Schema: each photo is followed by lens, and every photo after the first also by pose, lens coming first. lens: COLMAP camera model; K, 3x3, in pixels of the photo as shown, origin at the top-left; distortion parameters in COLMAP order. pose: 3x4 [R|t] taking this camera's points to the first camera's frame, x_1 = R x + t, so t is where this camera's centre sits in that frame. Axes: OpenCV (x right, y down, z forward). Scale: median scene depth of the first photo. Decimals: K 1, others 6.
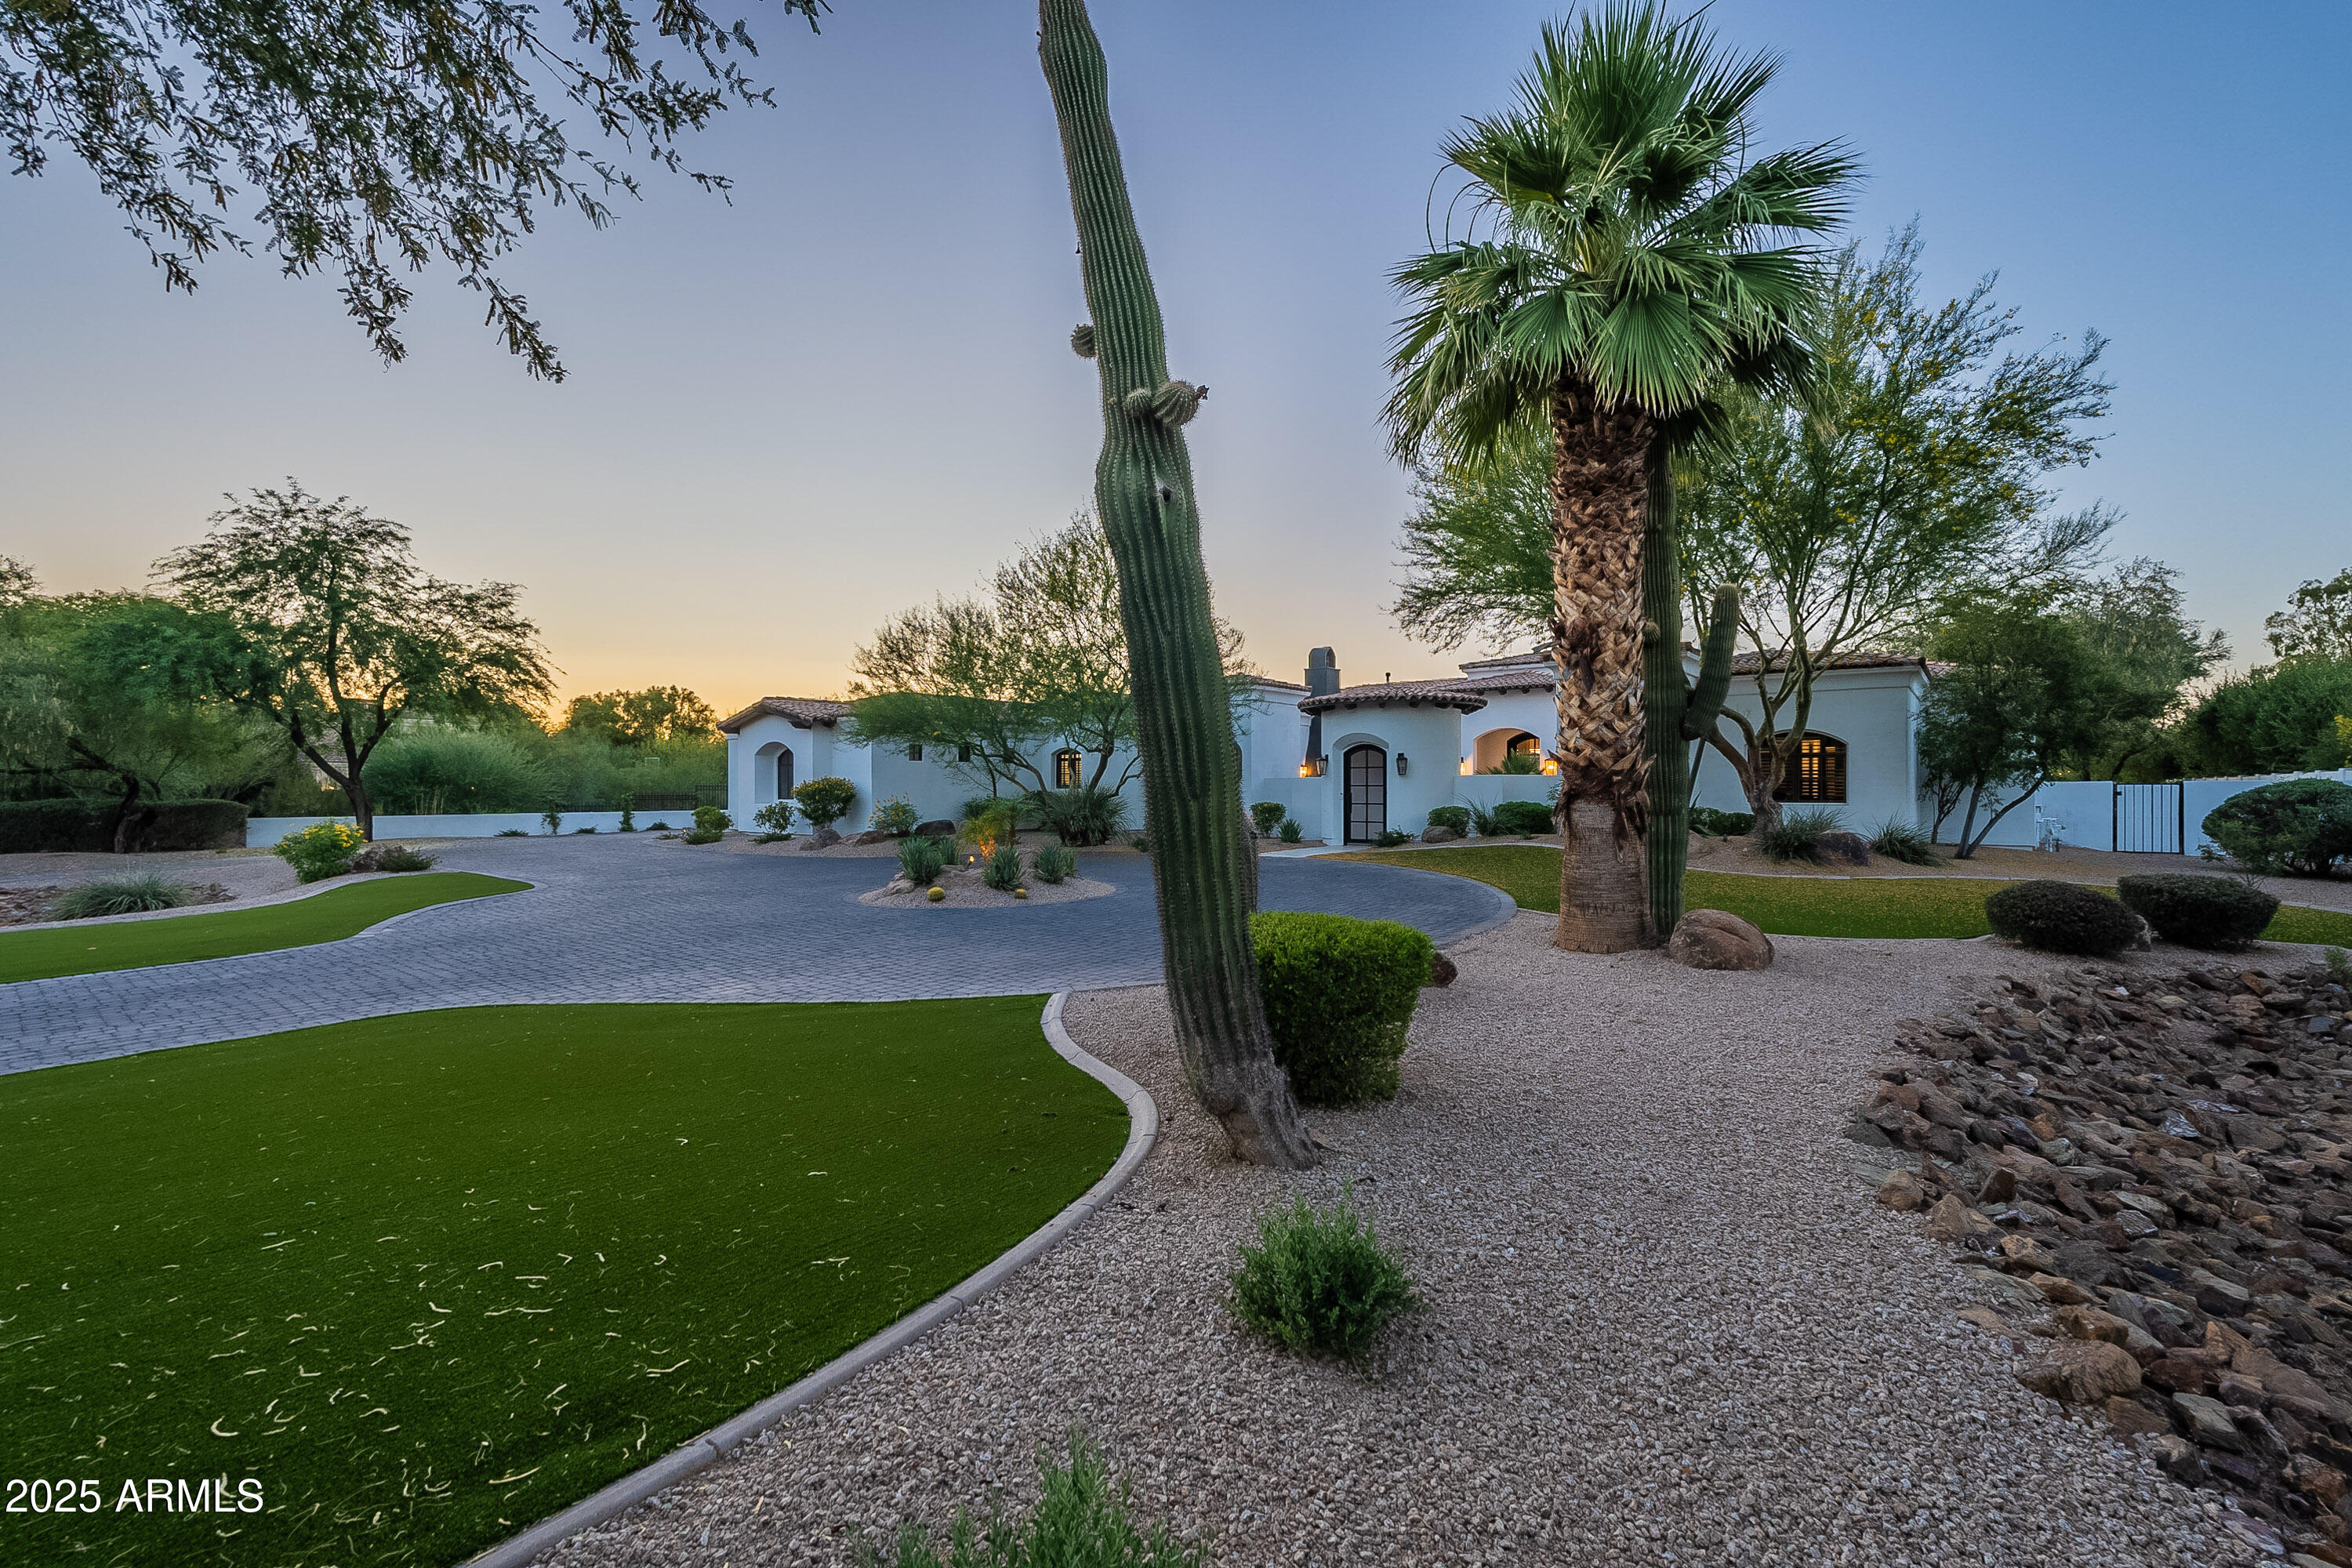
lens RADIAL K [[1041.6, 0, 1162.7], [0, 1041.6, 792.6], [0, 0, 1]] dist [-0.002428, -0.000198]
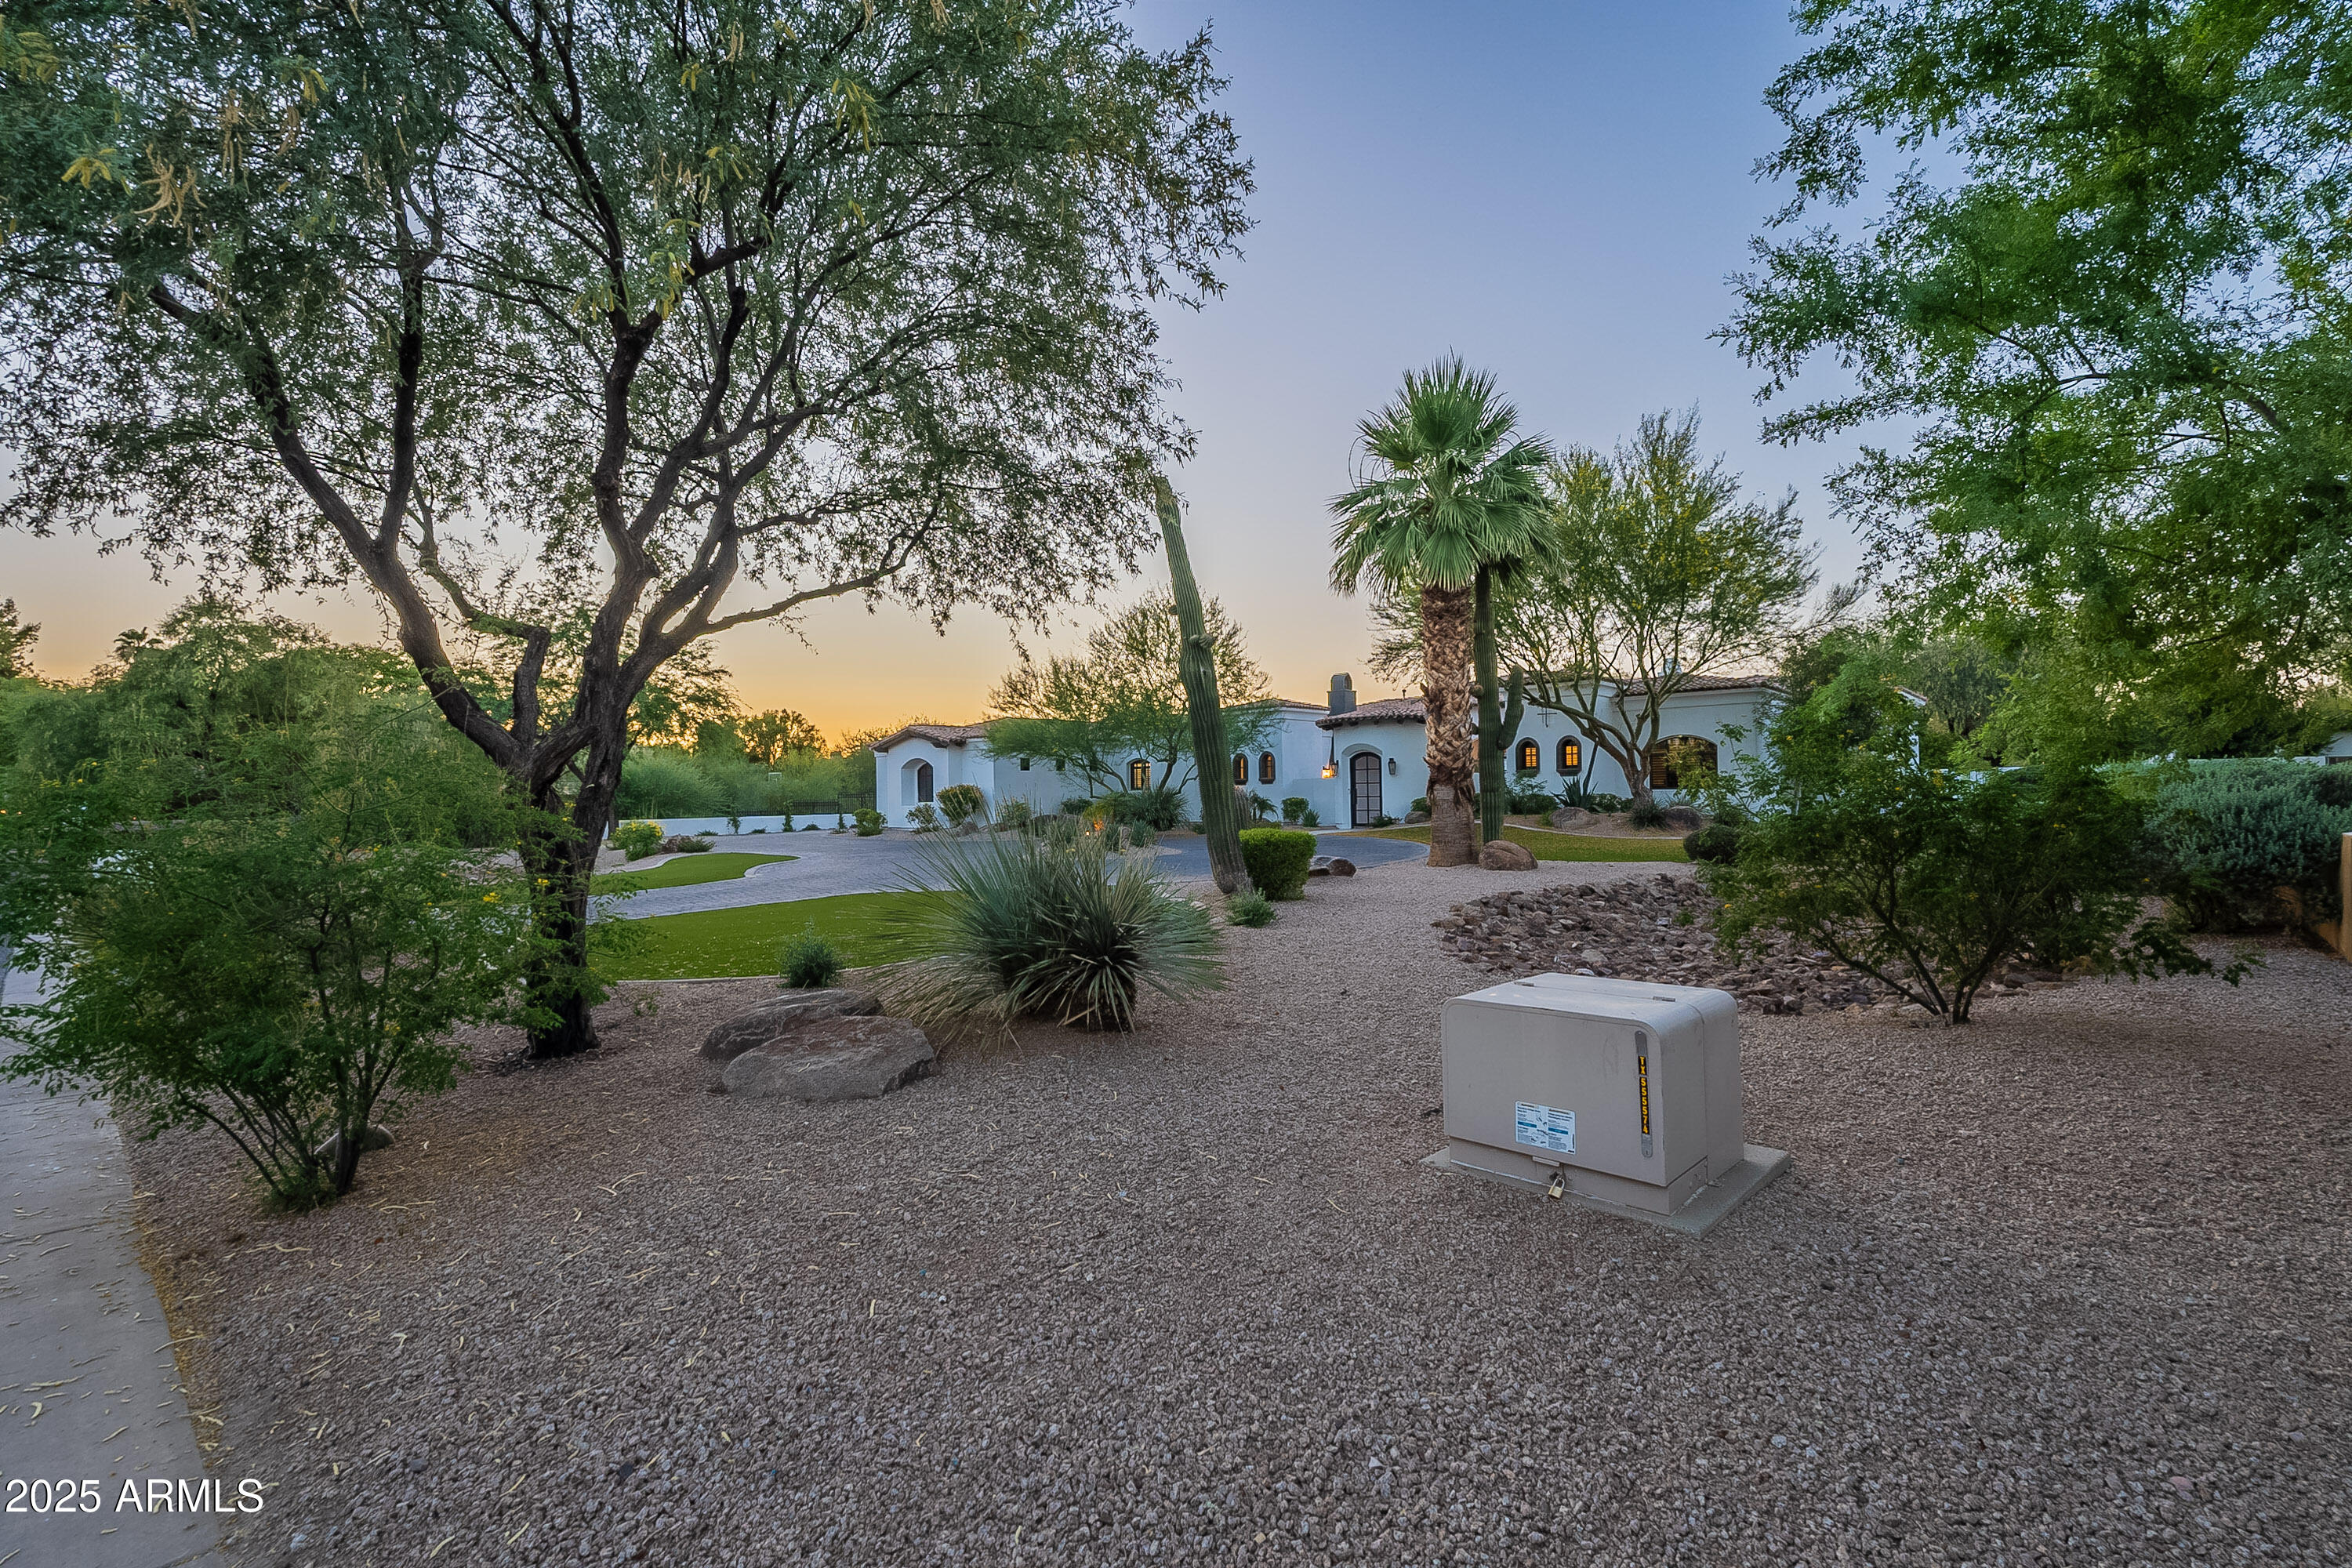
lens RADIAL K [[1041.6, 0, 1157.2], [0, 1041.6, 781.8], [0, 0, 1]] dist [-0.002428, -0.000198]
pose [[0.998108, -0.017589, -0.058907, 0.006965], [0.016565, 0.999704, -0.017827, 0.011062], [0.059203, 0.016817, 0.998104, -0.346409]]
